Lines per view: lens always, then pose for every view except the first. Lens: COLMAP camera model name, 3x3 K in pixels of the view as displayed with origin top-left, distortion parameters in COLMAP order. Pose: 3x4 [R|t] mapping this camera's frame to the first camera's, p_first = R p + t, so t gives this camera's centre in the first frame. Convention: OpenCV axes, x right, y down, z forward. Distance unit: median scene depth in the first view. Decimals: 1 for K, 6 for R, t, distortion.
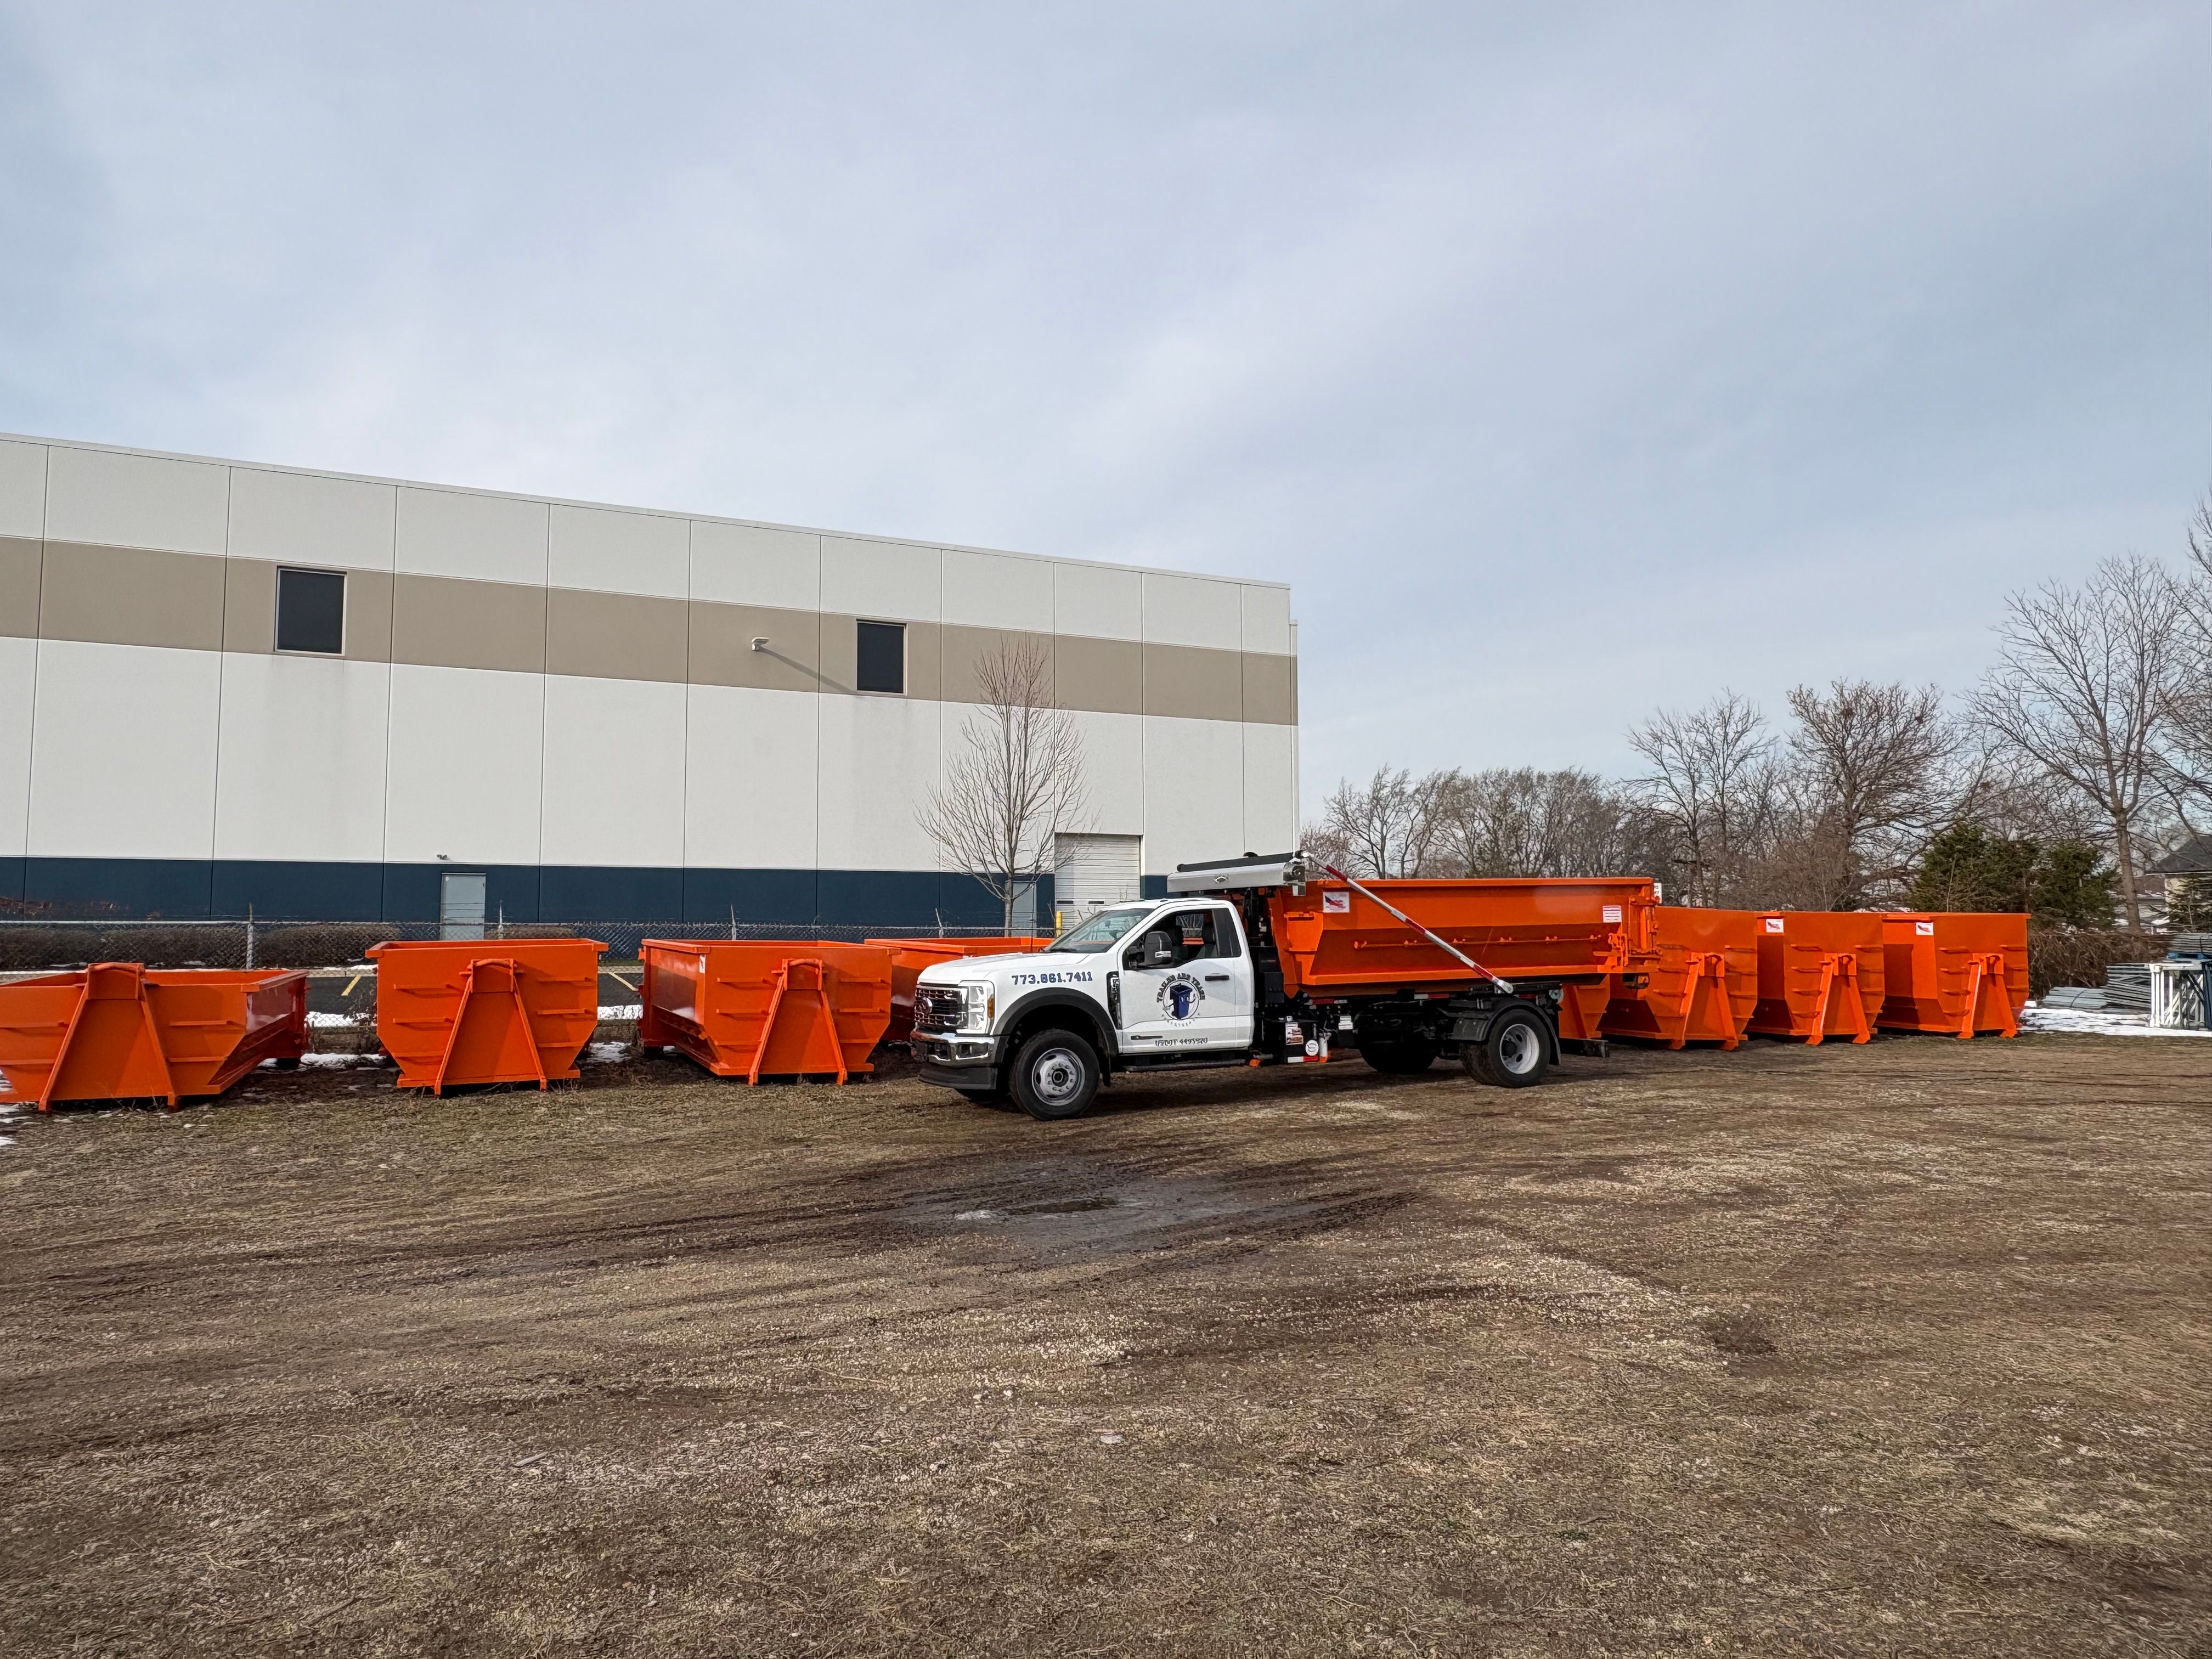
lens RADIAL K [[1431.5, 0, 1111.7], [0, 1431.5, 818.3], [0, 0, 1]] dist [-0.026035, 0.033781]
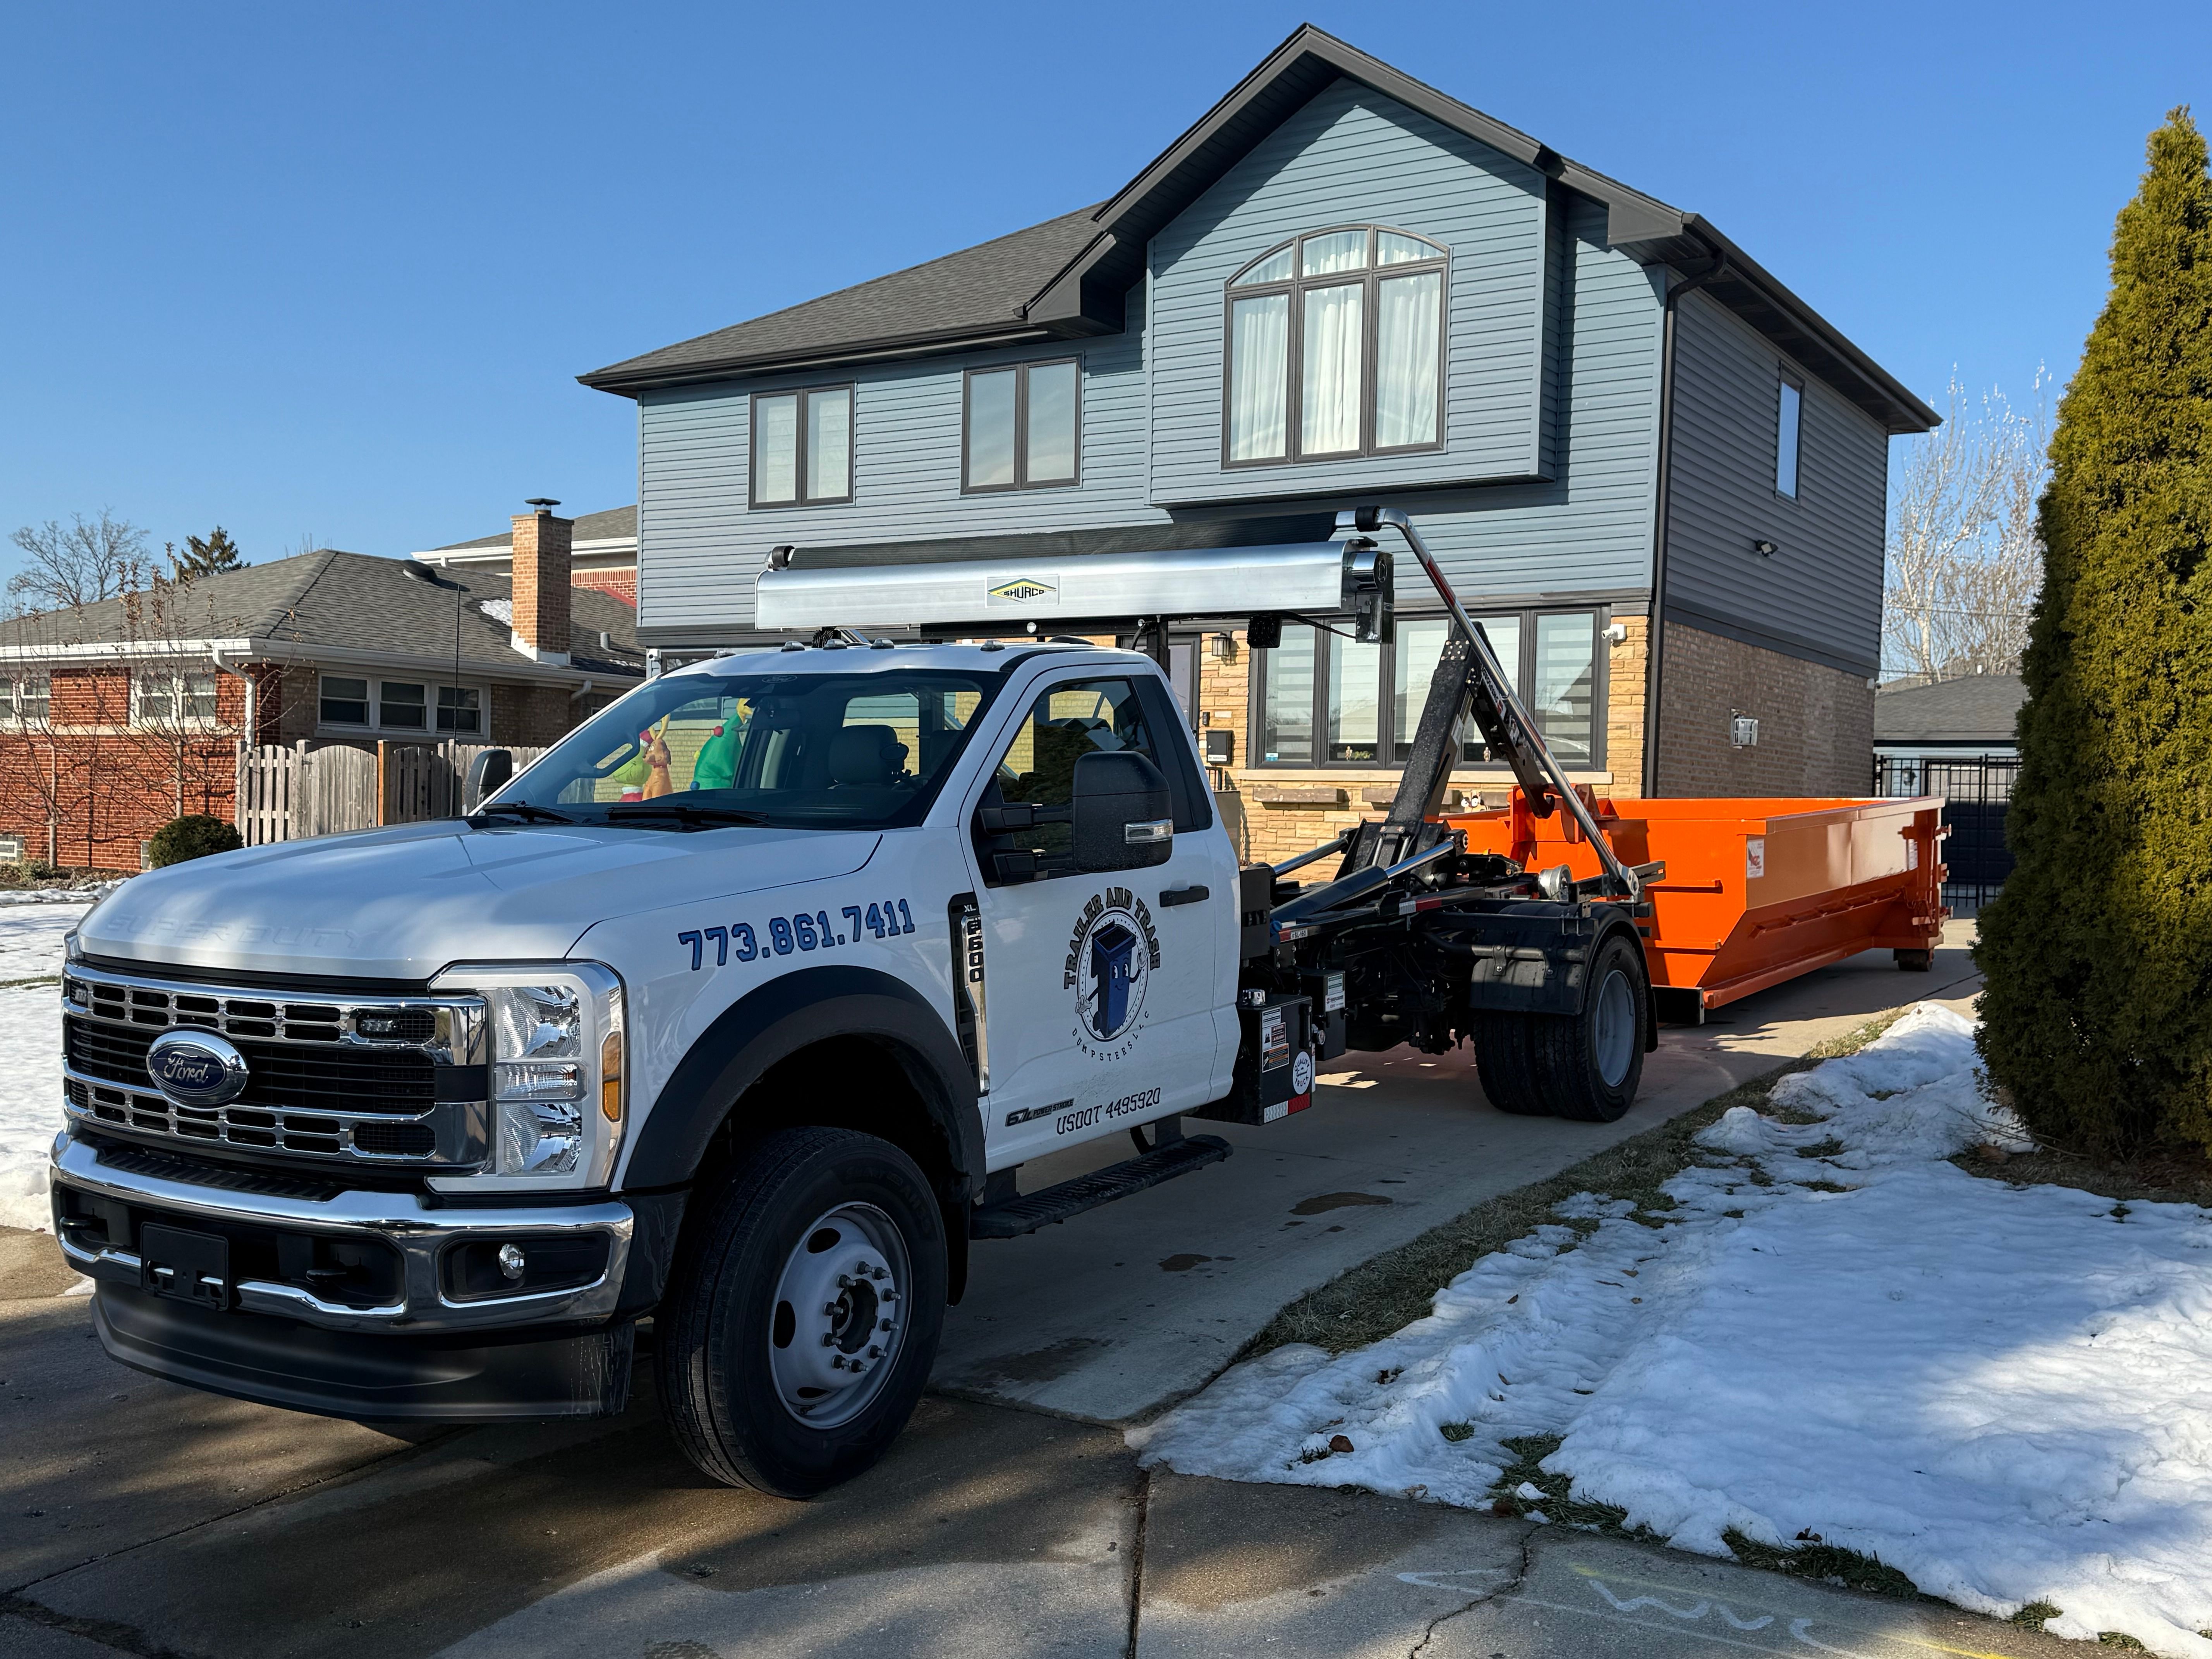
lens RADIAL K [[2093.7, 0, 1086.2], [0, 2093.7, 824.7], [0, 0, 1]] dist [0.053837, 0.000000]
pose [[0.837414, -0.023346, 0.546070, -0.177200], [-0.041774, 0.993431, 0.106532, 0.045985], [-0.544971, -0.112023, 0.830938, 0.590453]]
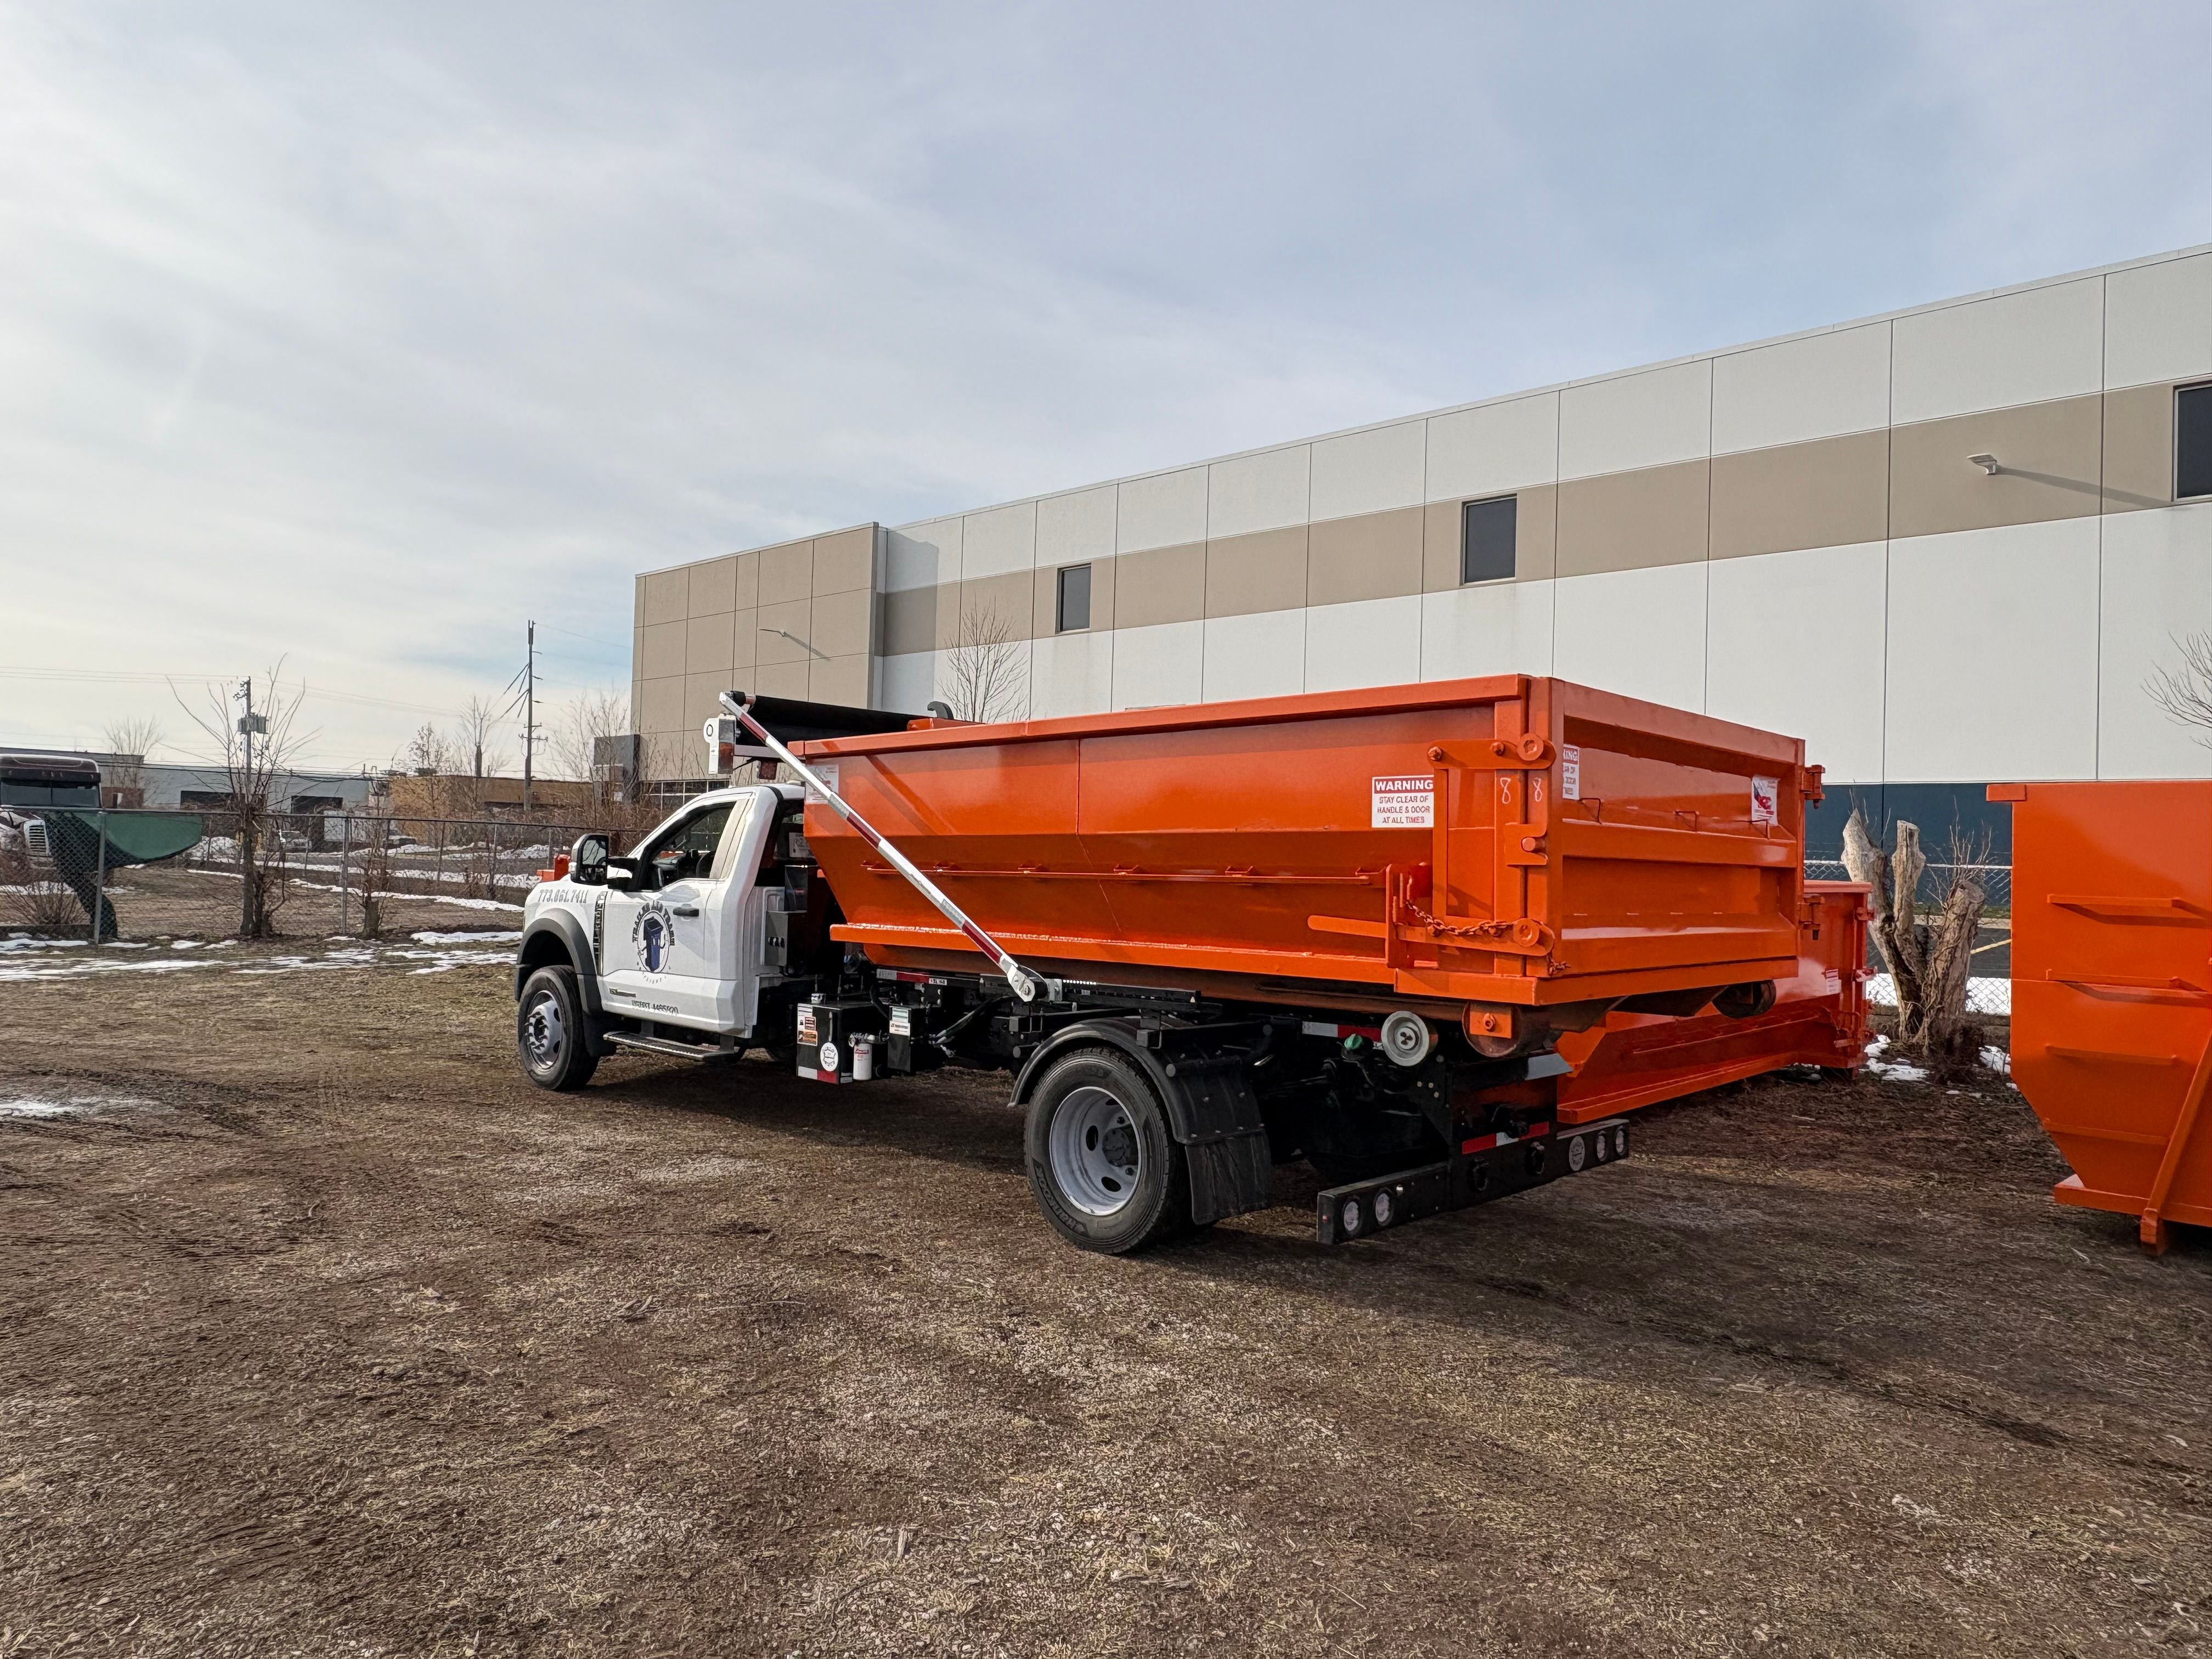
lens RADIAL K [[1431.5, 0, 1105.6], [0, 1431.5, 820.7], [0, 0, 1]] dist [-0.026035, 0.033781]
pose [[0.364391, -0.006712, -0.931222, 0.658735], [0.046714, 0.998847, 0.011080, 0.068686], [0.930074, -0.047538, 0.364285, 0.877805]]
